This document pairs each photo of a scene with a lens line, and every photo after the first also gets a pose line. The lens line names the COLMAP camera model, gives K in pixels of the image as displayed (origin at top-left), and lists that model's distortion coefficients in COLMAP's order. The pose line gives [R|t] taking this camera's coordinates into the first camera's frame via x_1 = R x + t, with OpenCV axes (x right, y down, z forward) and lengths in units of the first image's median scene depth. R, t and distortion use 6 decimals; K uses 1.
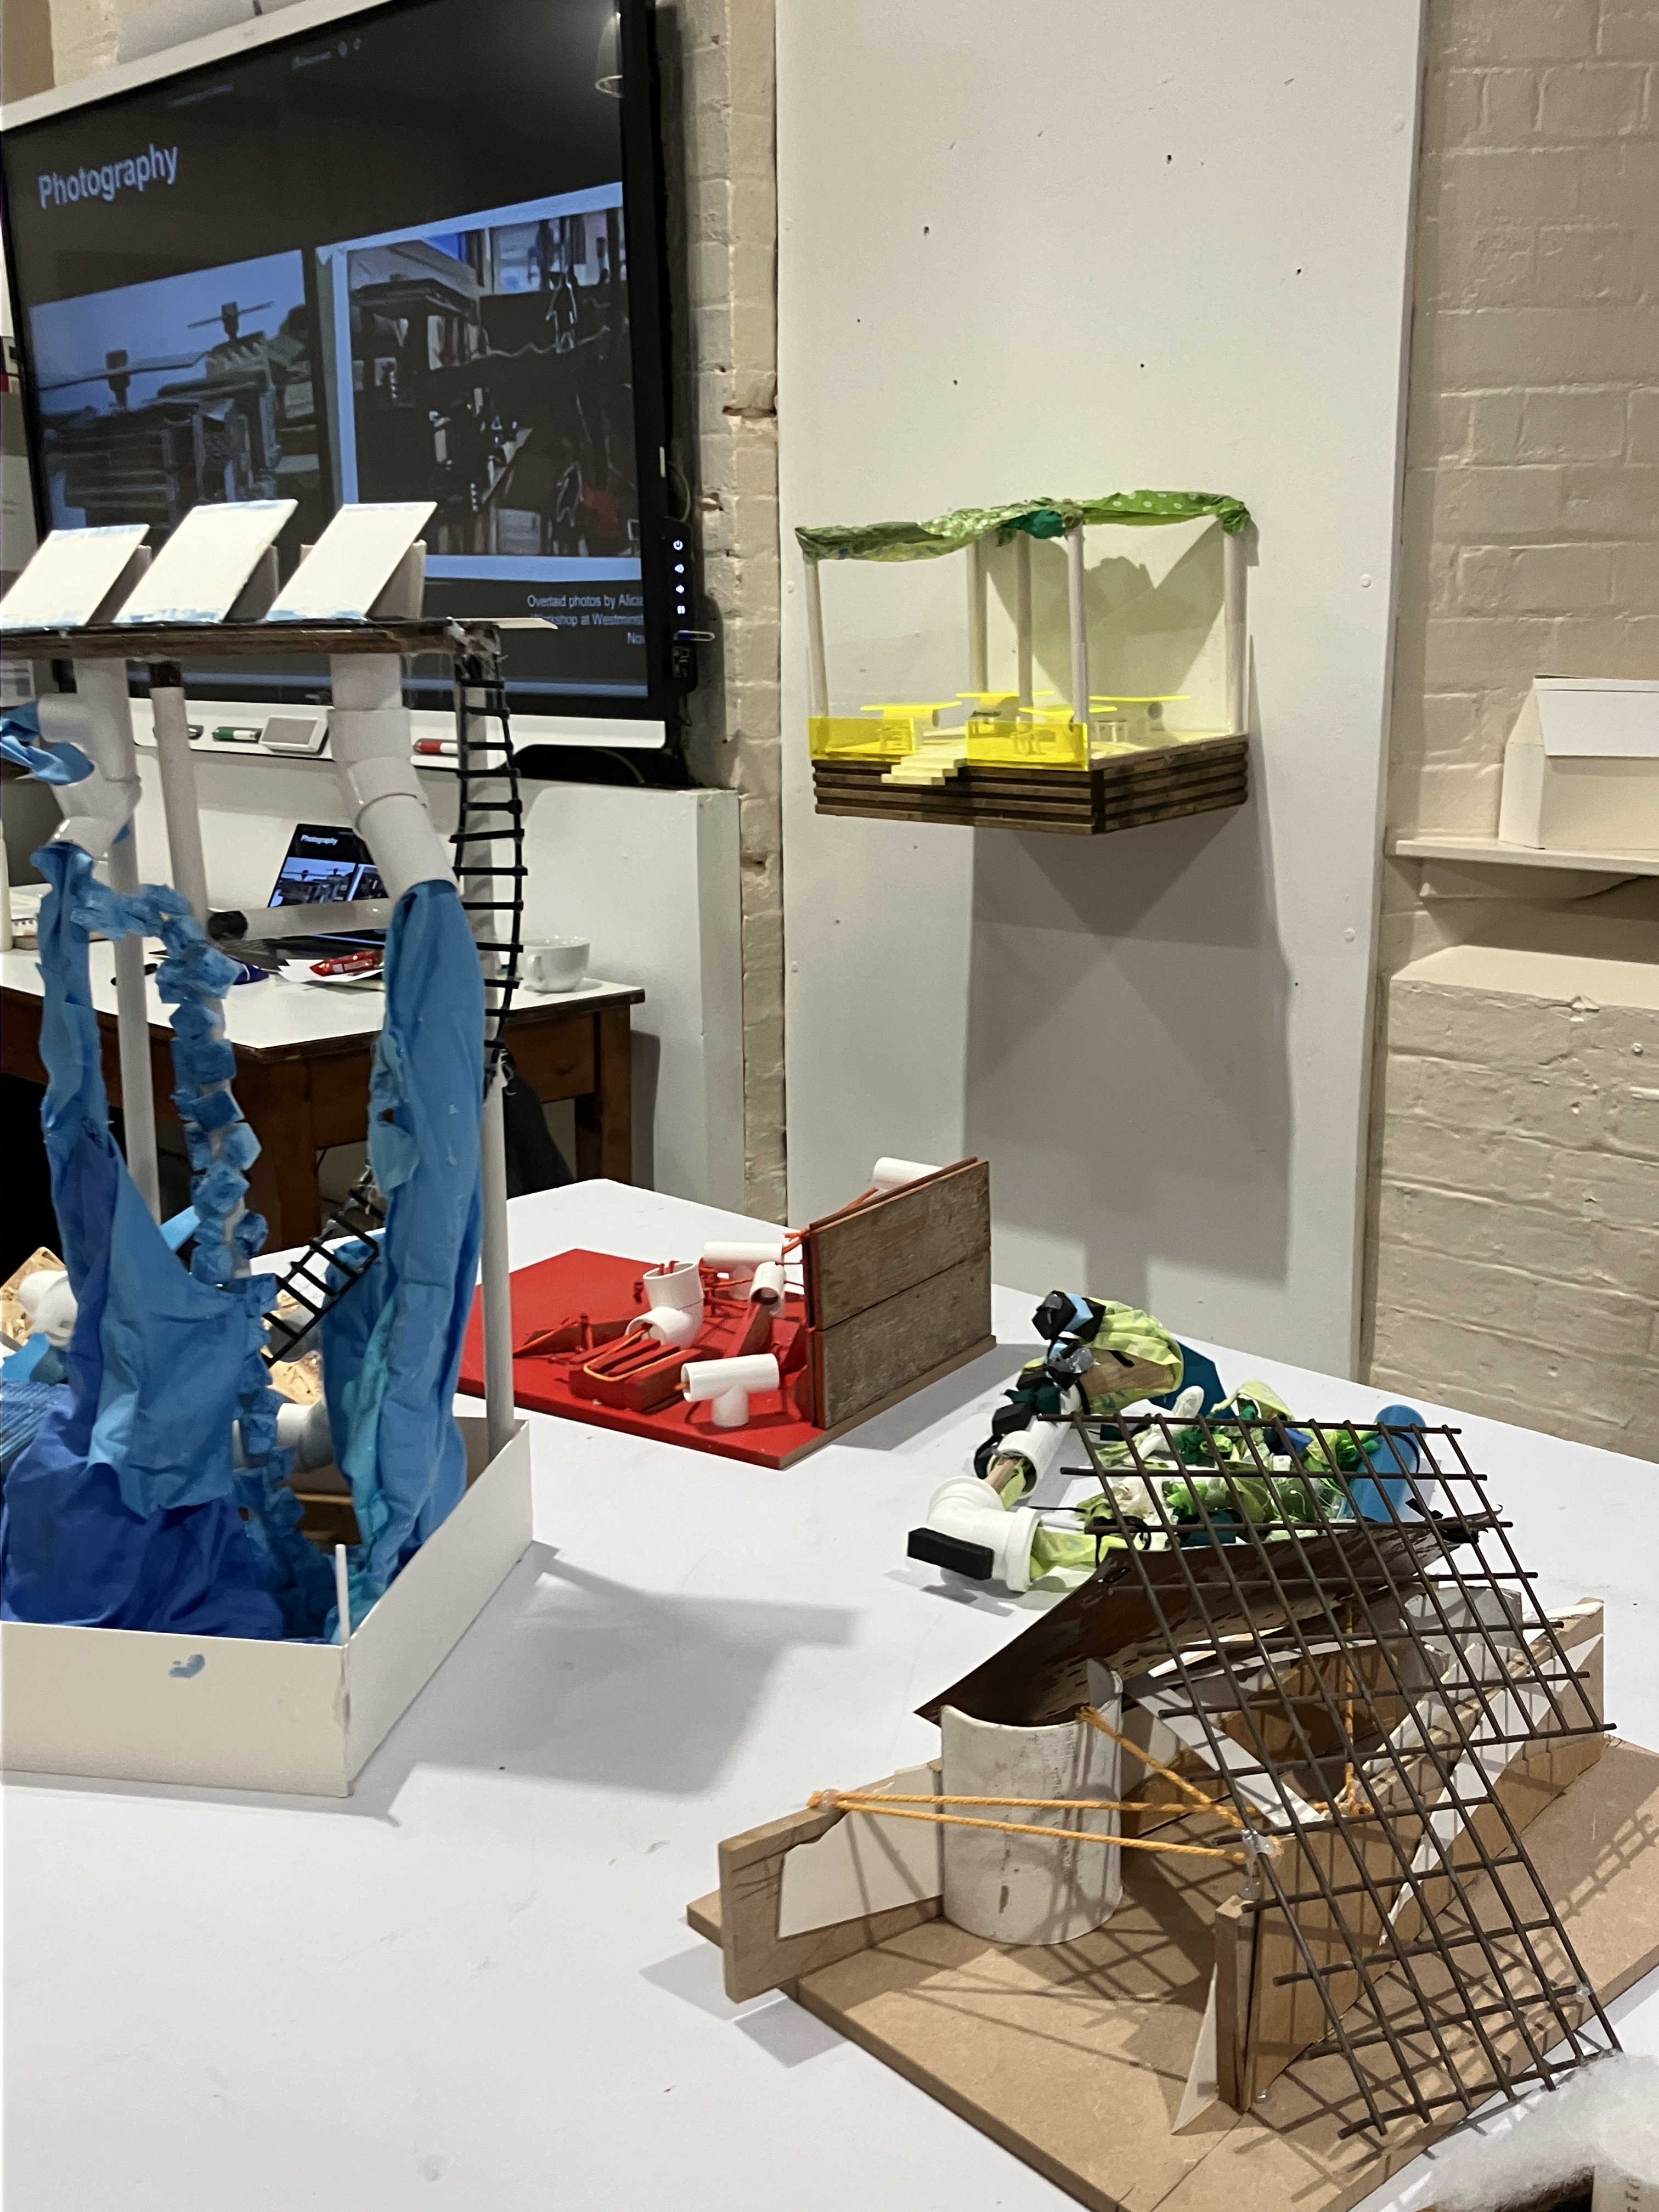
lens RADIAL K [[2147.2, 0, 828.2], [0, 2147.2, 1113.7], [0, 0, 1]] dist [-0.010110, 0.000000]
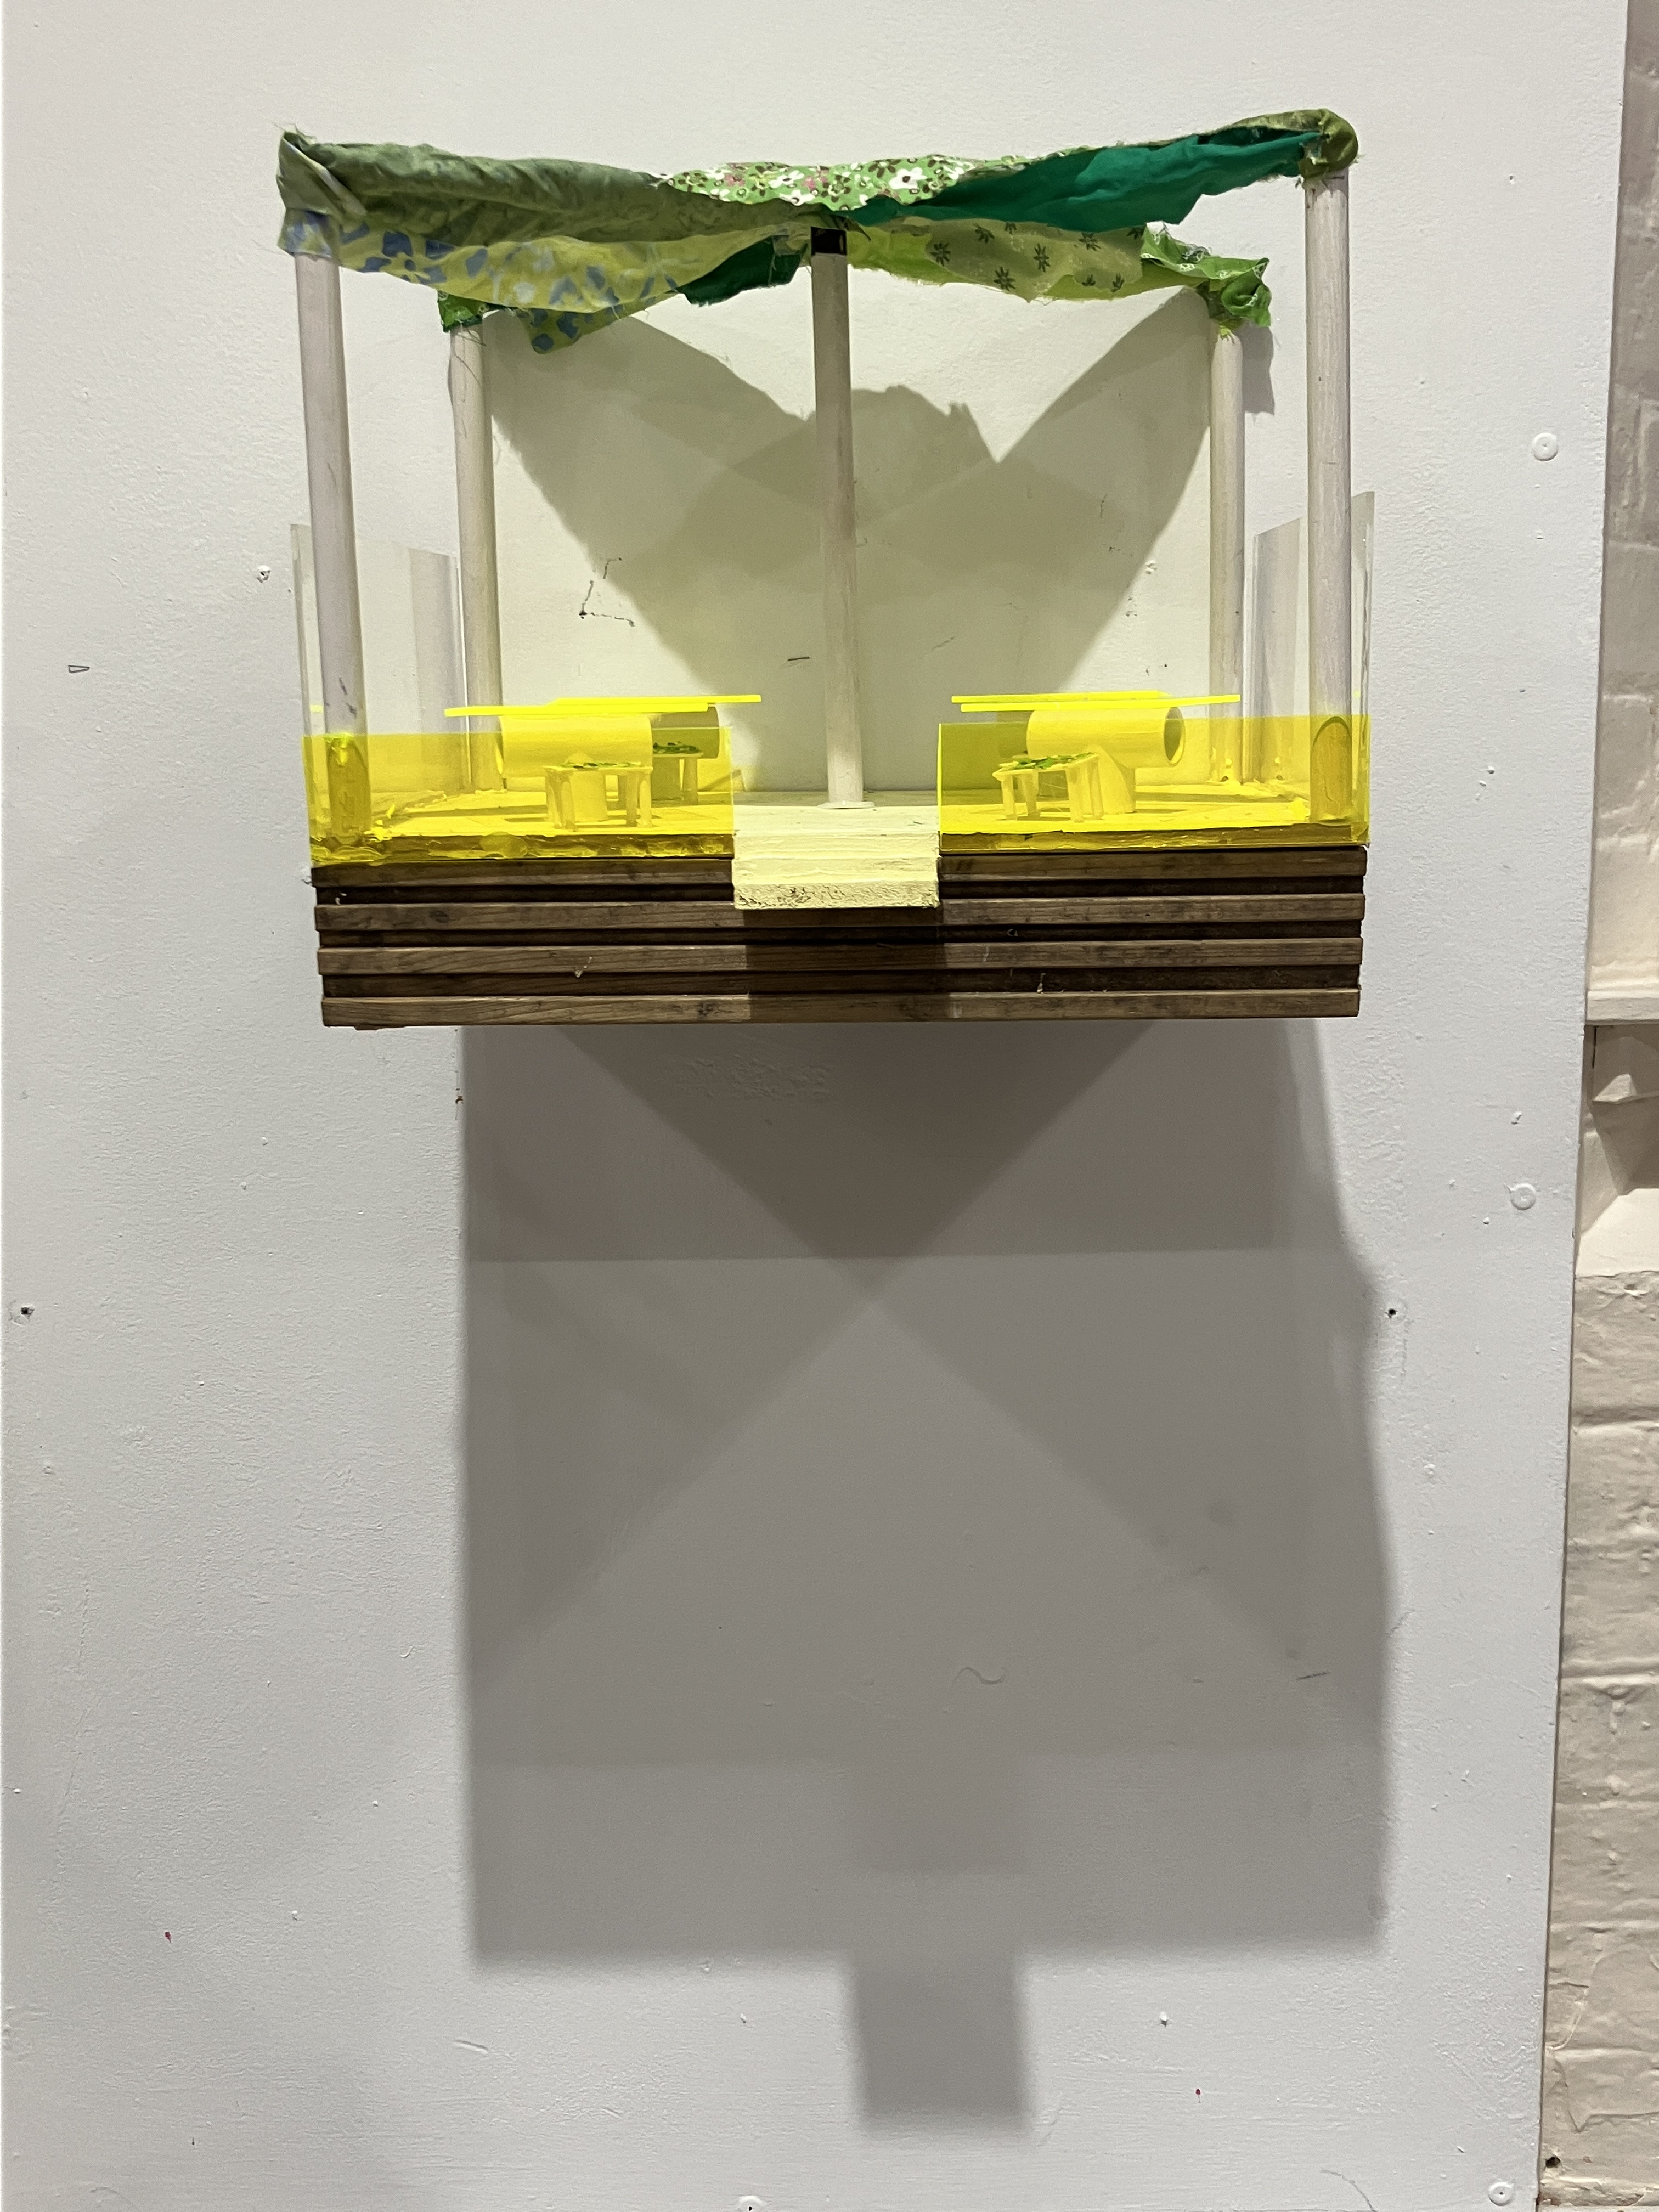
lens RADIAL K [[2147.2, 0, 832.3], [0, 2147.2, 1112.3], [0, 0, 1]] dist [-0.010110, 0.000000]
pose [[0.731608, -0.094257, 0.675178, -0.179296], [0.157467, 0.986978, -0.032843, -0.105743], [-0.663291, 0.130347, 0.736923, 0.720542]]
